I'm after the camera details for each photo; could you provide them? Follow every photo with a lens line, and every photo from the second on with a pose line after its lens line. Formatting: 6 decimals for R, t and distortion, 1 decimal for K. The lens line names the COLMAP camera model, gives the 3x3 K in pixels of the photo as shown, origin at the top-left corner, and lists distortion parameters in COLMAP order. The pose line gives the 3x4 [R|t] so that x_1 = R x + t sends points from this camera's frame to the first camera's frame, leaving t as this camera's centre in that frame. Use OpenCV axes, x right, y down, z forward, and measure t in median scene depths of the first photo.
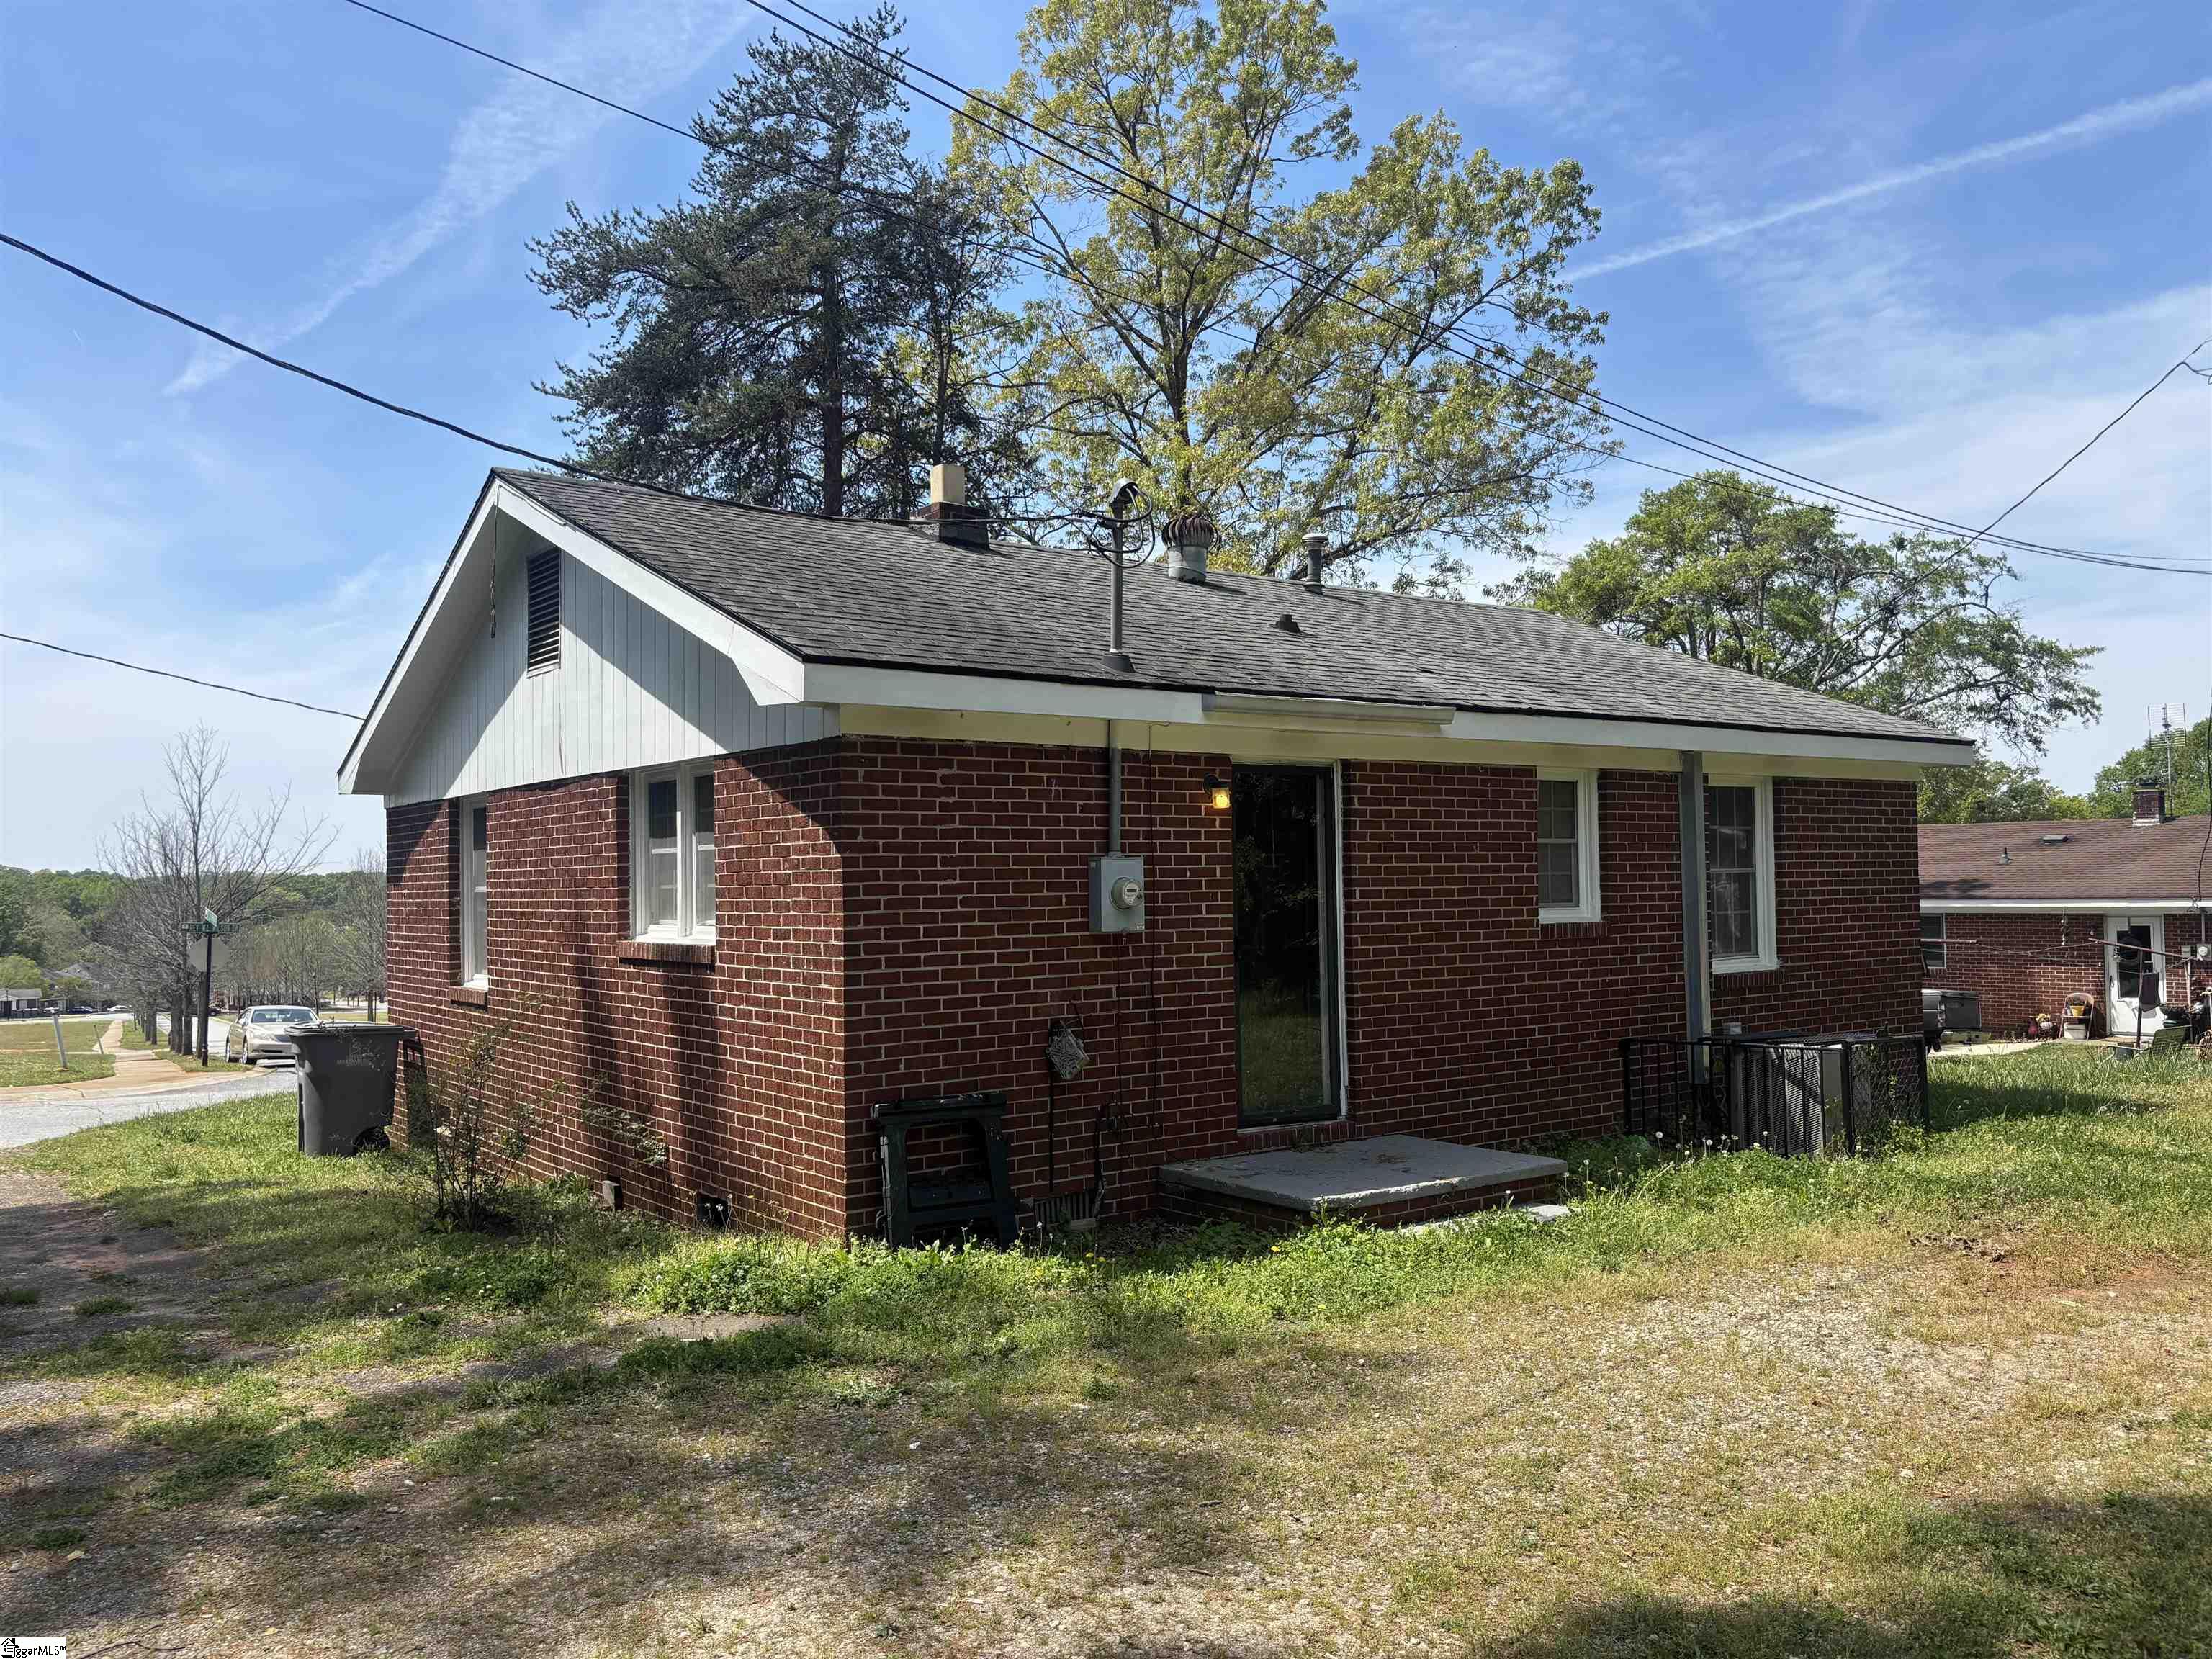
lens RADIAL K [[1694.8, 0, 1106.0], [0, 1694.8, 829.5], [0, 0, 1]] dist [0.026713, -0.010309]
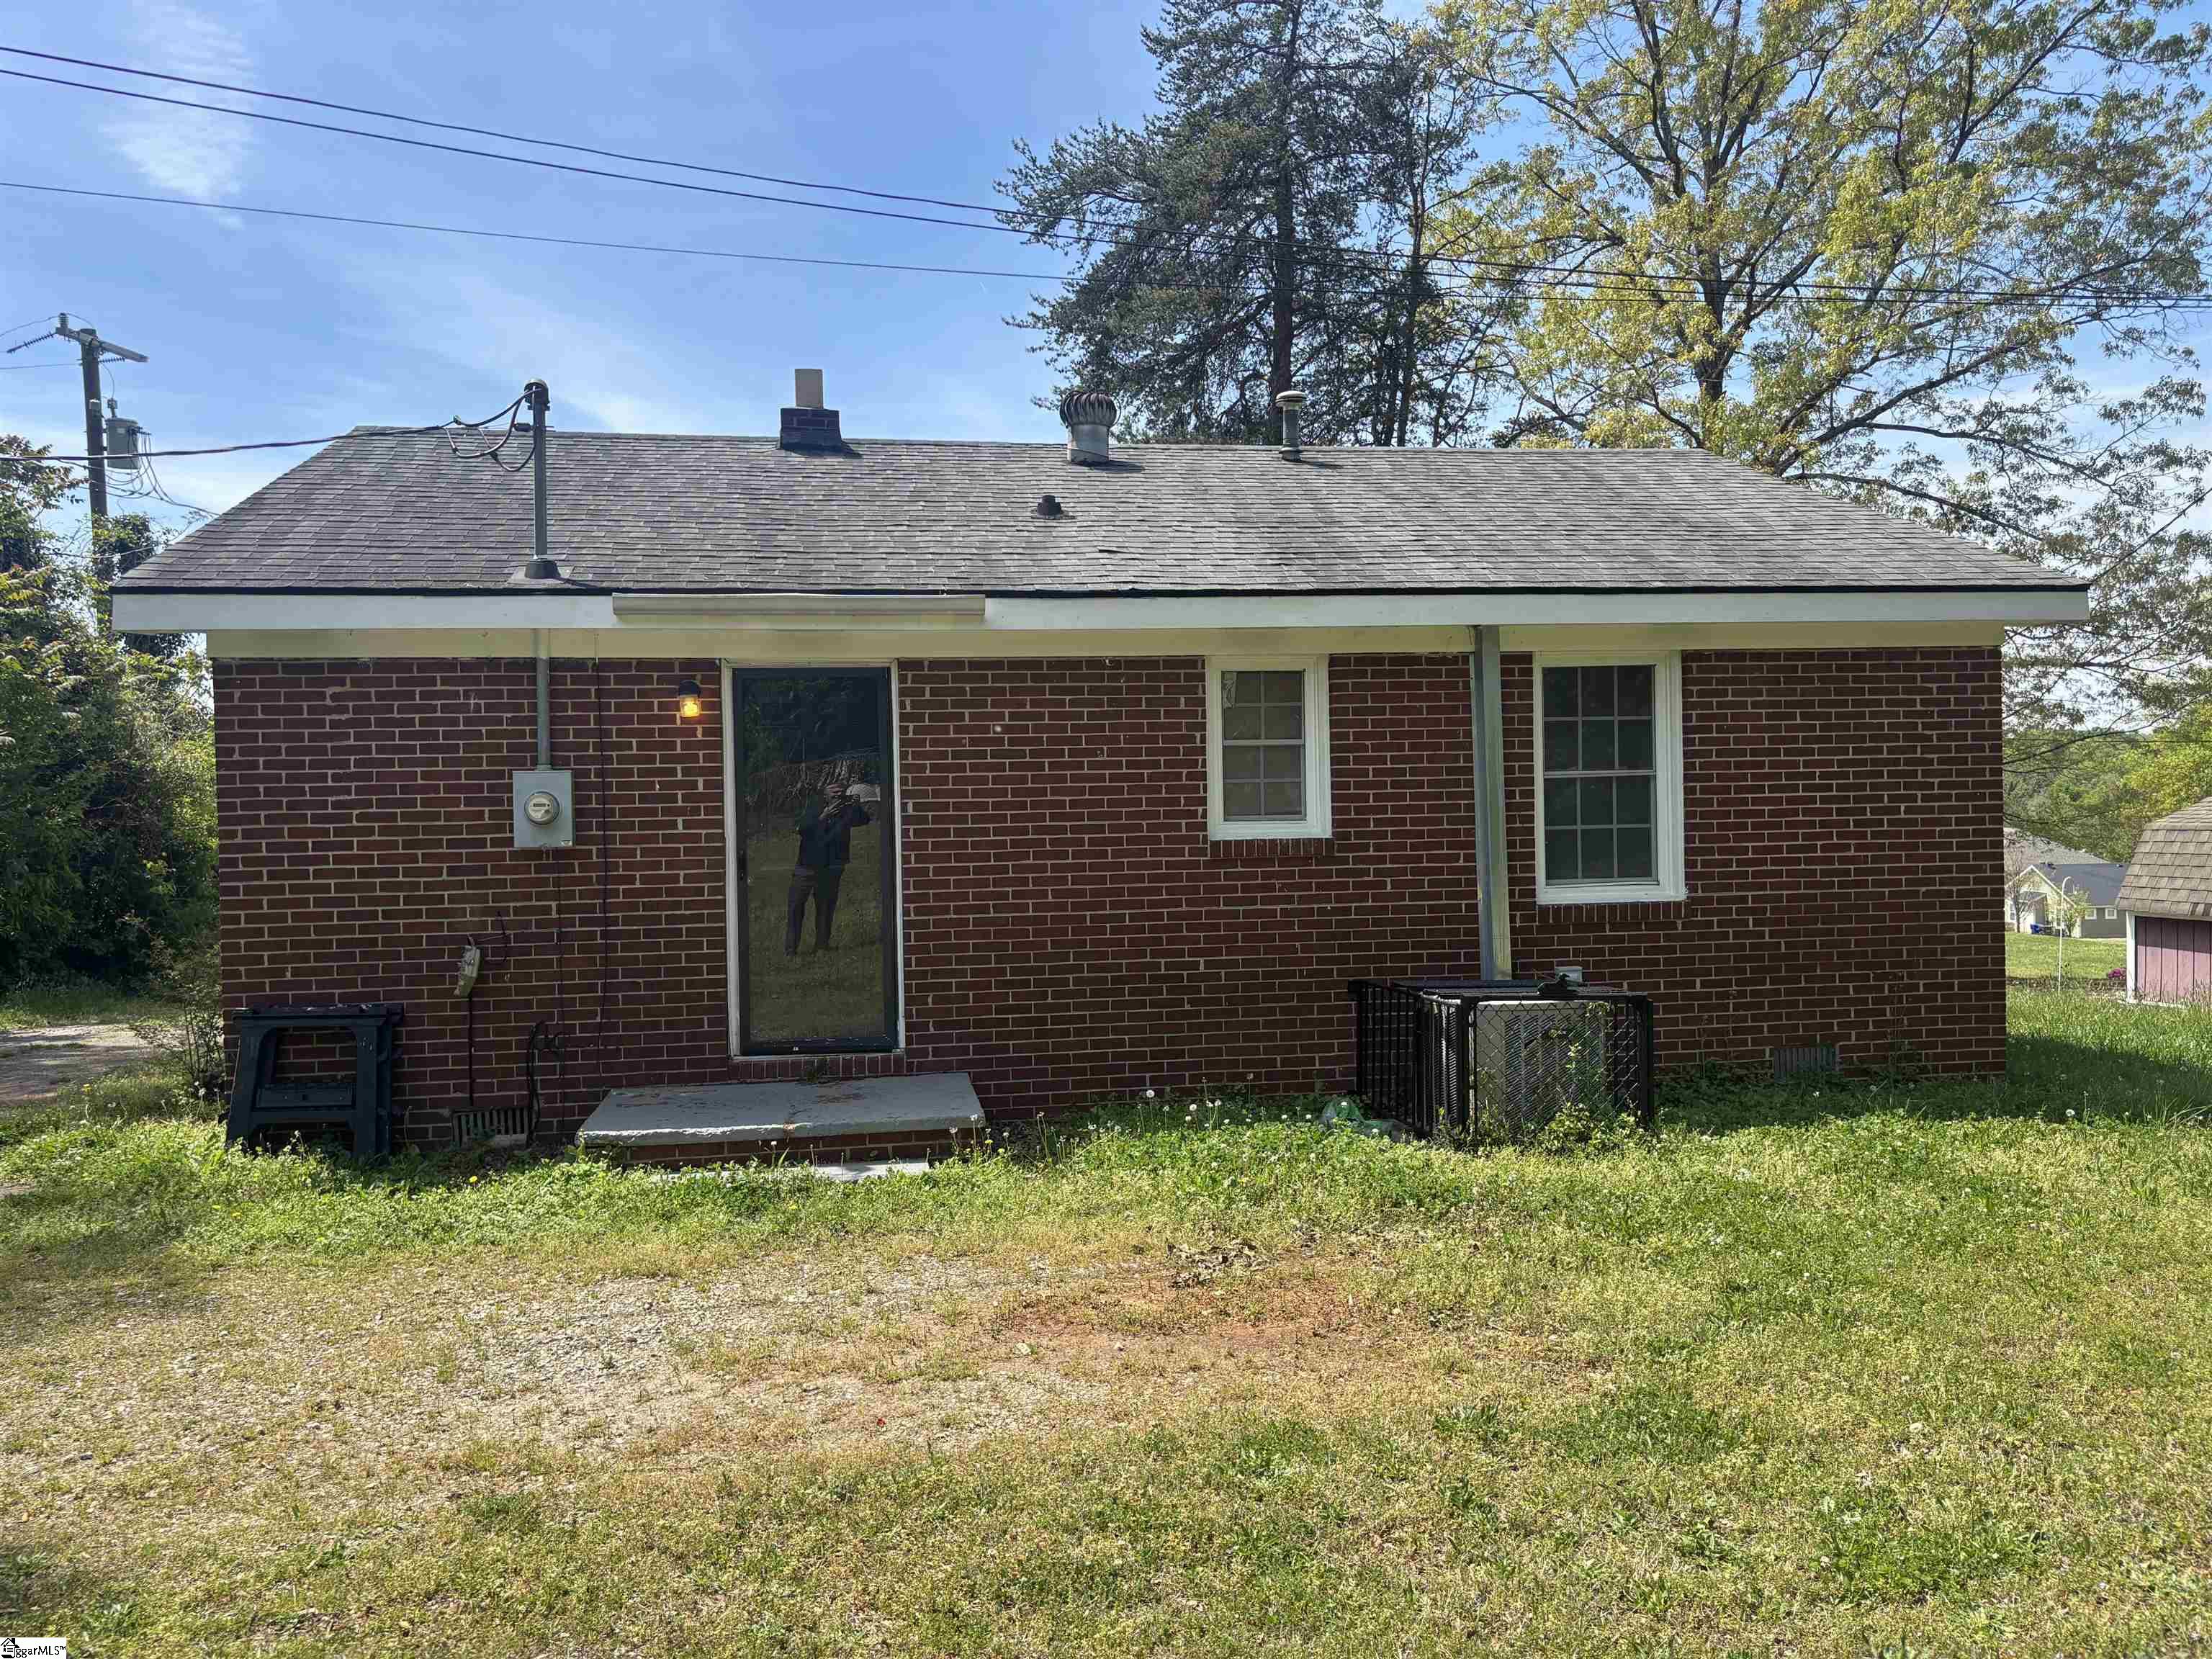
lens RADIAL K [[1683.3, 0, 1107.7], [0, 1683.3, 819.1], [0, 0, 1]] dist [0.047612, -0.007493]
pose [[0.887294, 0.003128, -0.461193, 0.598680], [0.020813, 0.998687, 0.046817, 0.004244], [0.460734, -0.051139, 0.886064, 0.228652]]
